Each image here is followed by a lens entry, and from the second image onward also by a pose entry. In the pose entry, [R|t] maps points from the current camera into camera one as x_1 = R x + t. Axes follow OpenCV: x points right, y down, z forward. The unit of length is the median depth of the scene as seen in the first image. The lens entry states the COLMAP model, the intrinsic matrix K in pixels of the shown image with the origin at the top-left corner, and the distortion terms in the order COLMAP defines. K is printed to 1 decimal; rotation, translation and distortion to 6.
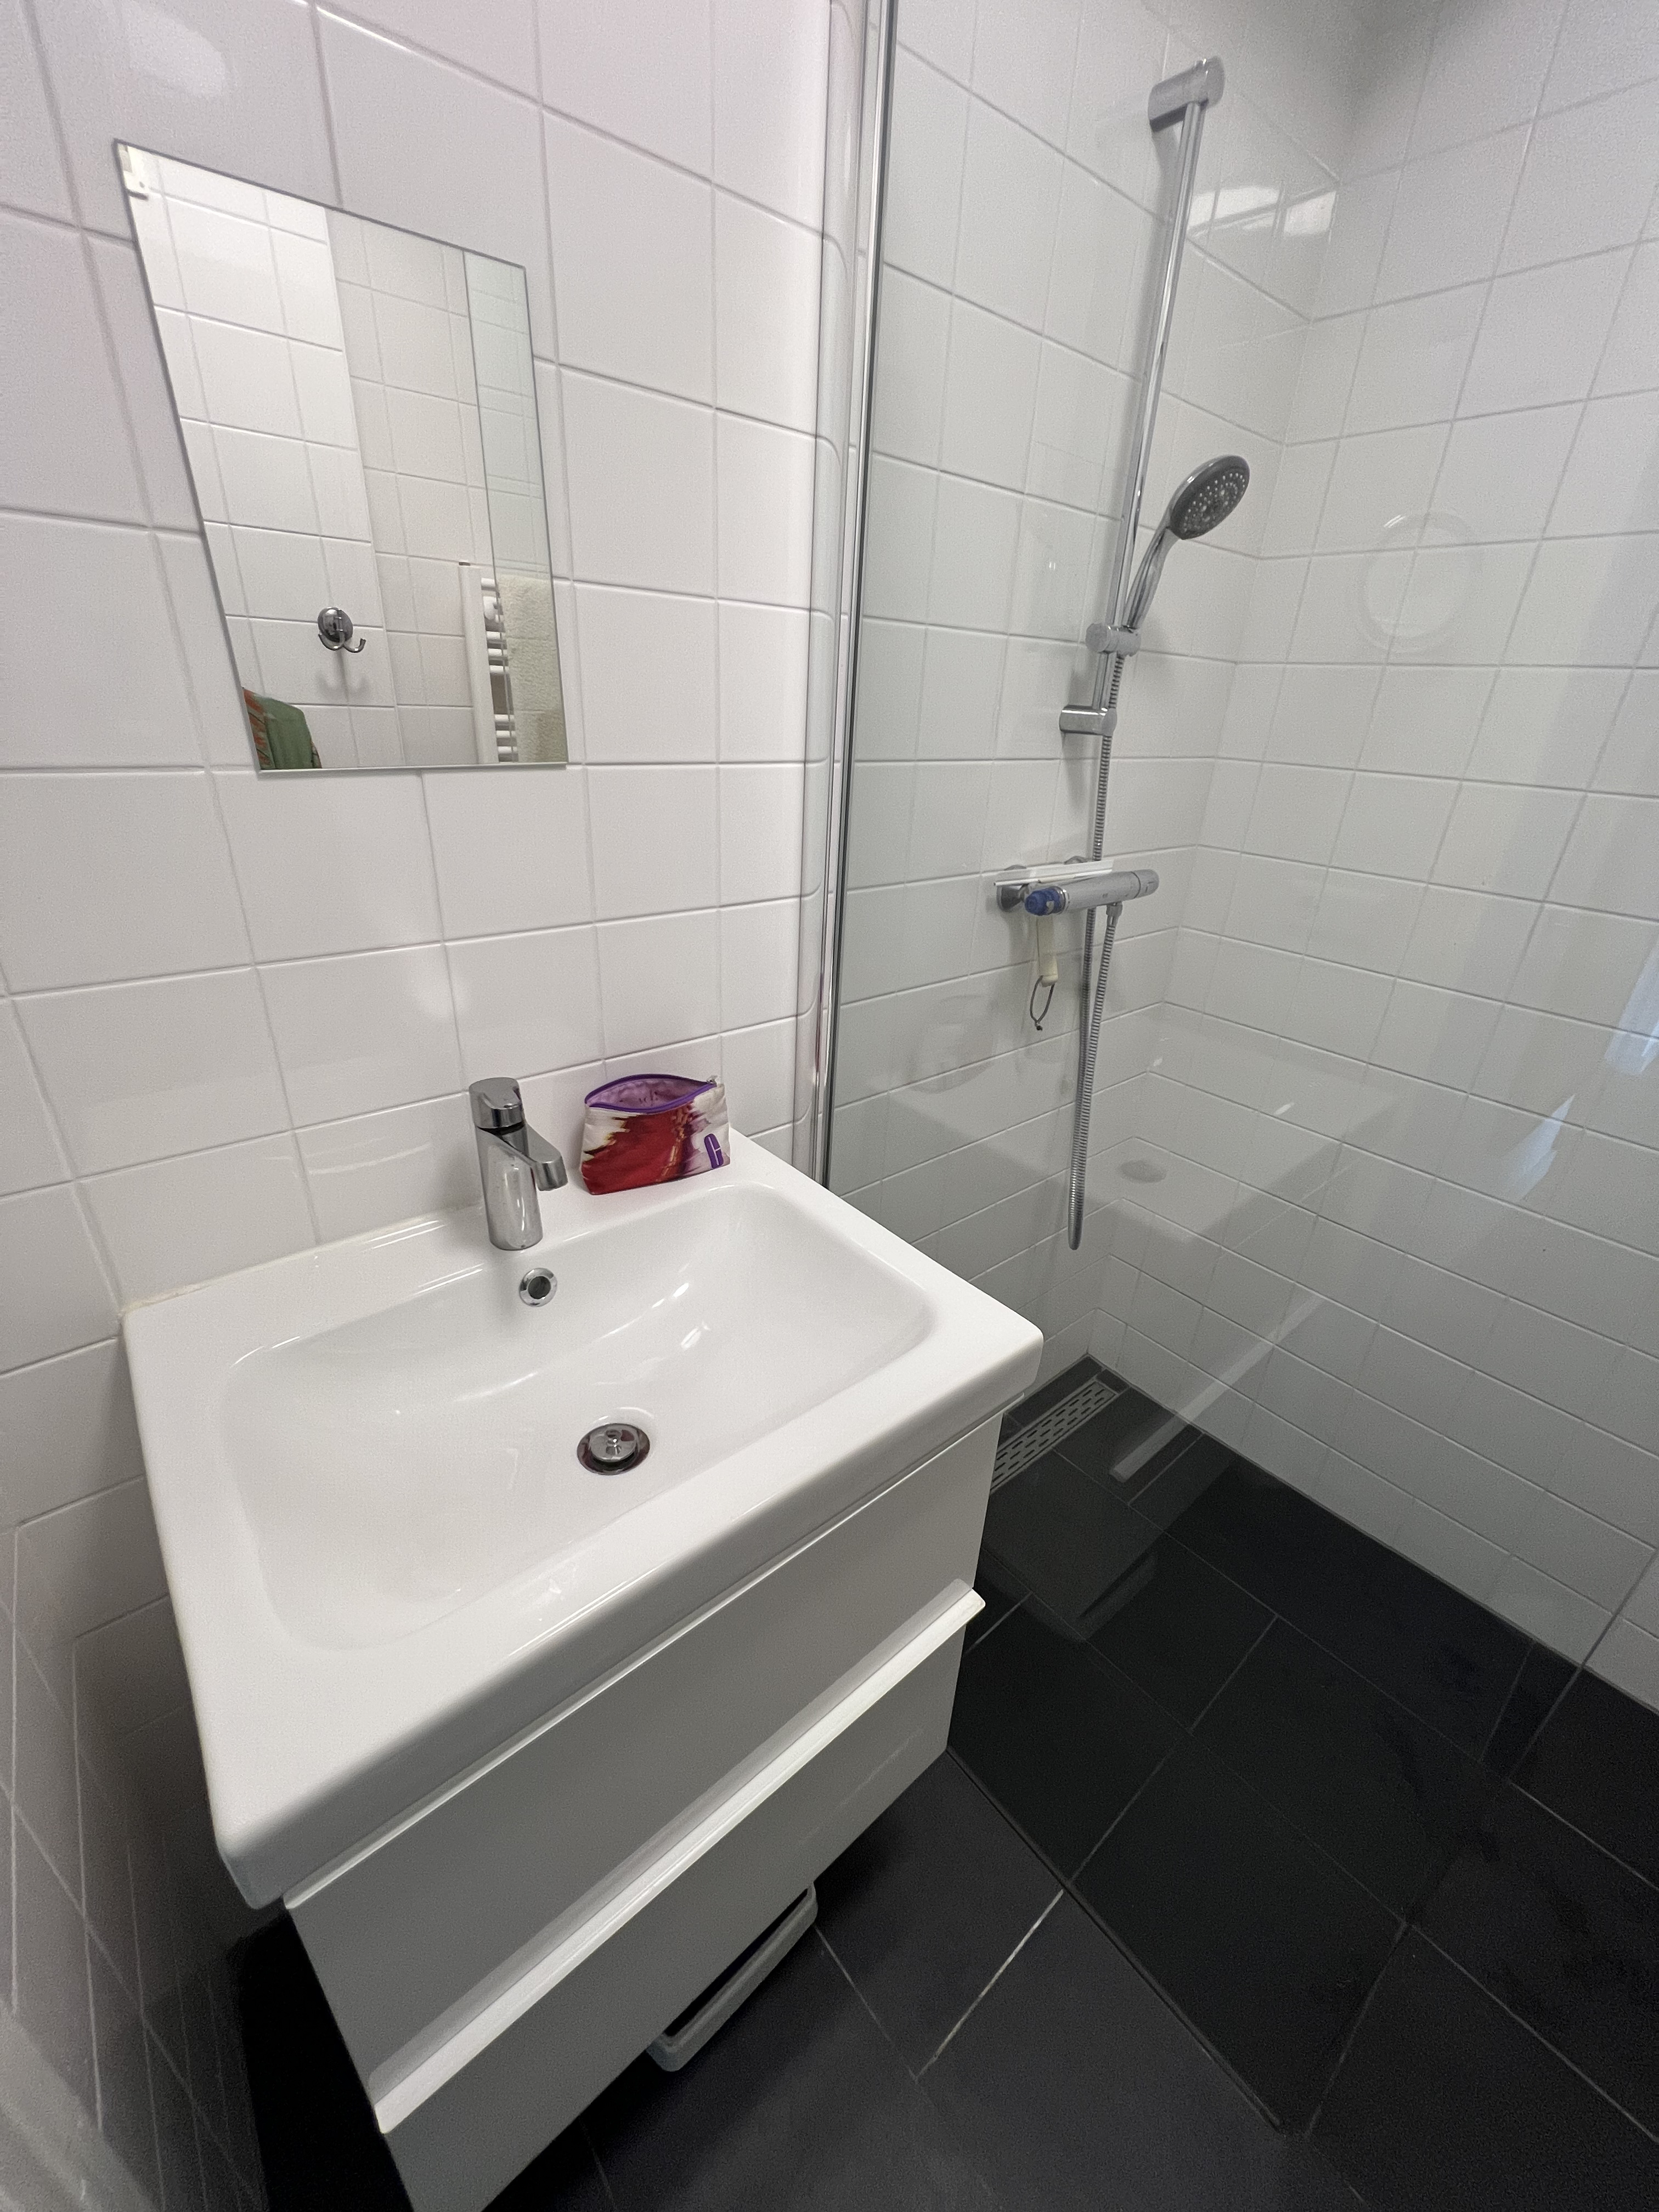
lens RADIAL K [[882.6, 0, 829.1], [0, 882.6, 1111.1], [0, 0, 1]] dist [-0.003641, 0.001083]
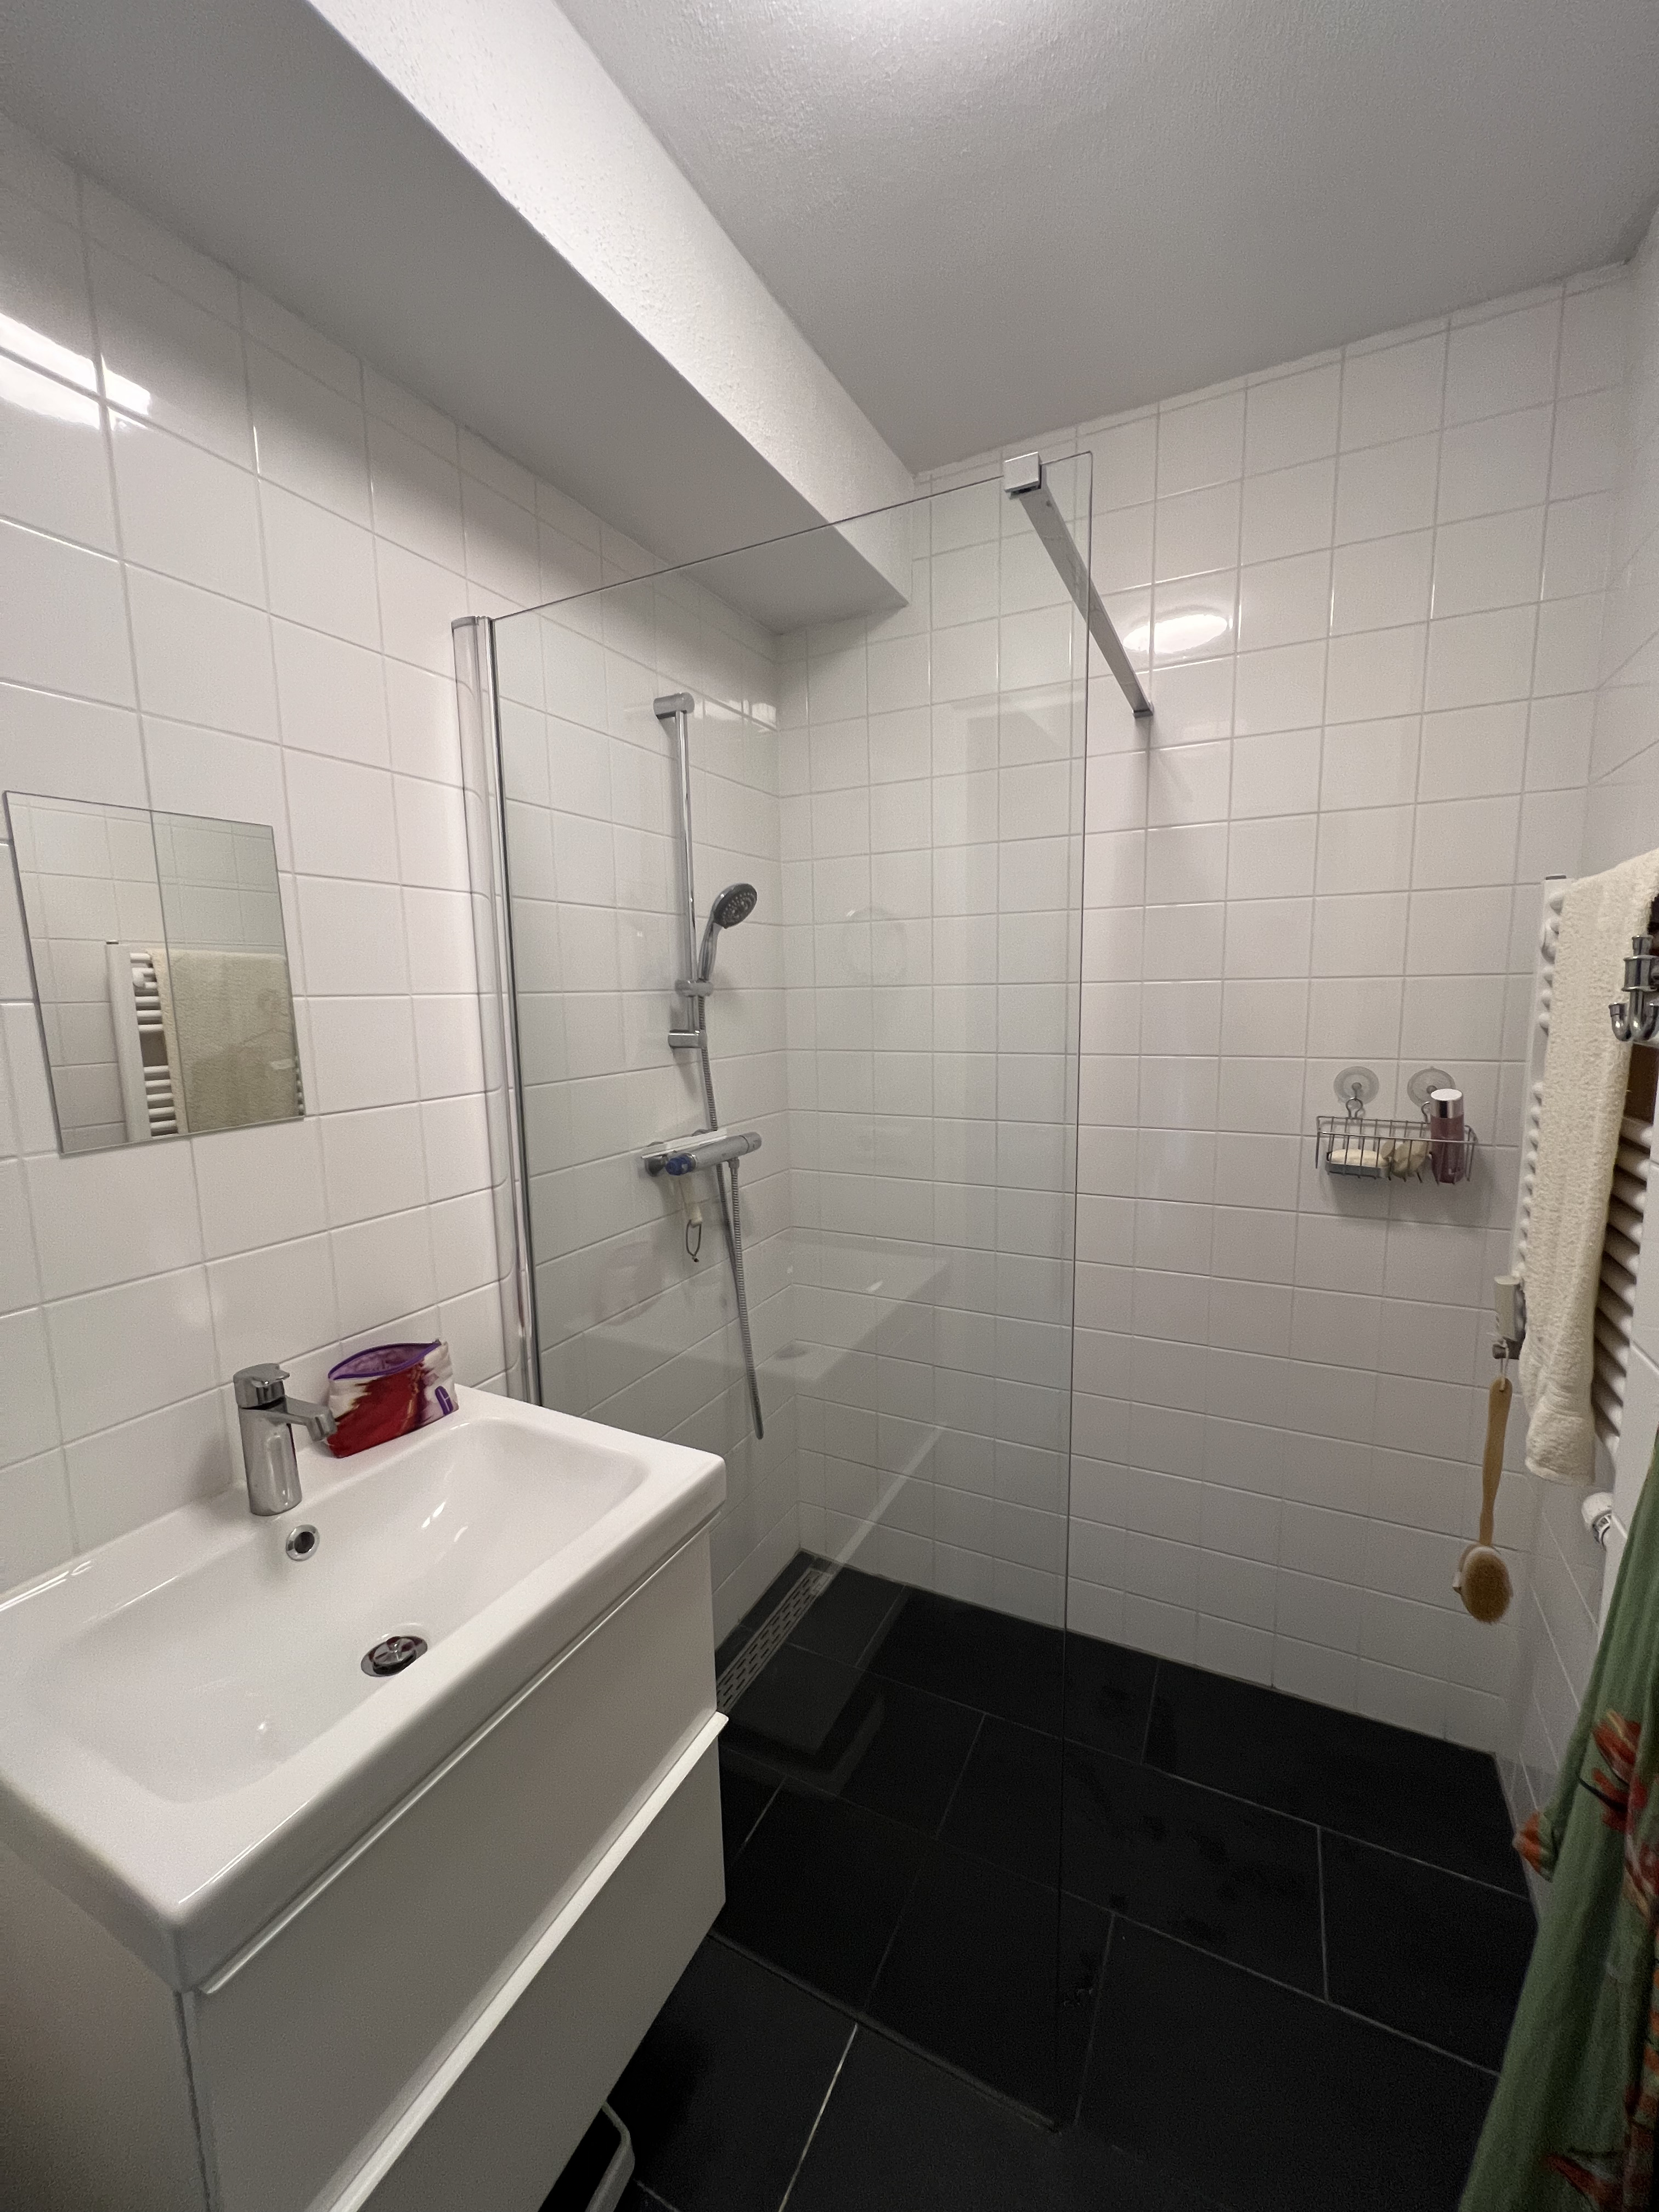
lens RADIAL K [[882.6, 0, 829.1], [0, 882.6, 1111.1], [0, 0, 1]] dist [-0.003641, 0.001083]
pose [[0.921048, -0.116152, 0.371724, -0.044241], [0.221000, 0.941805, -0.253304, 0.087896], [-0.320669, 0.315456, 0.893117, -0.348535]]
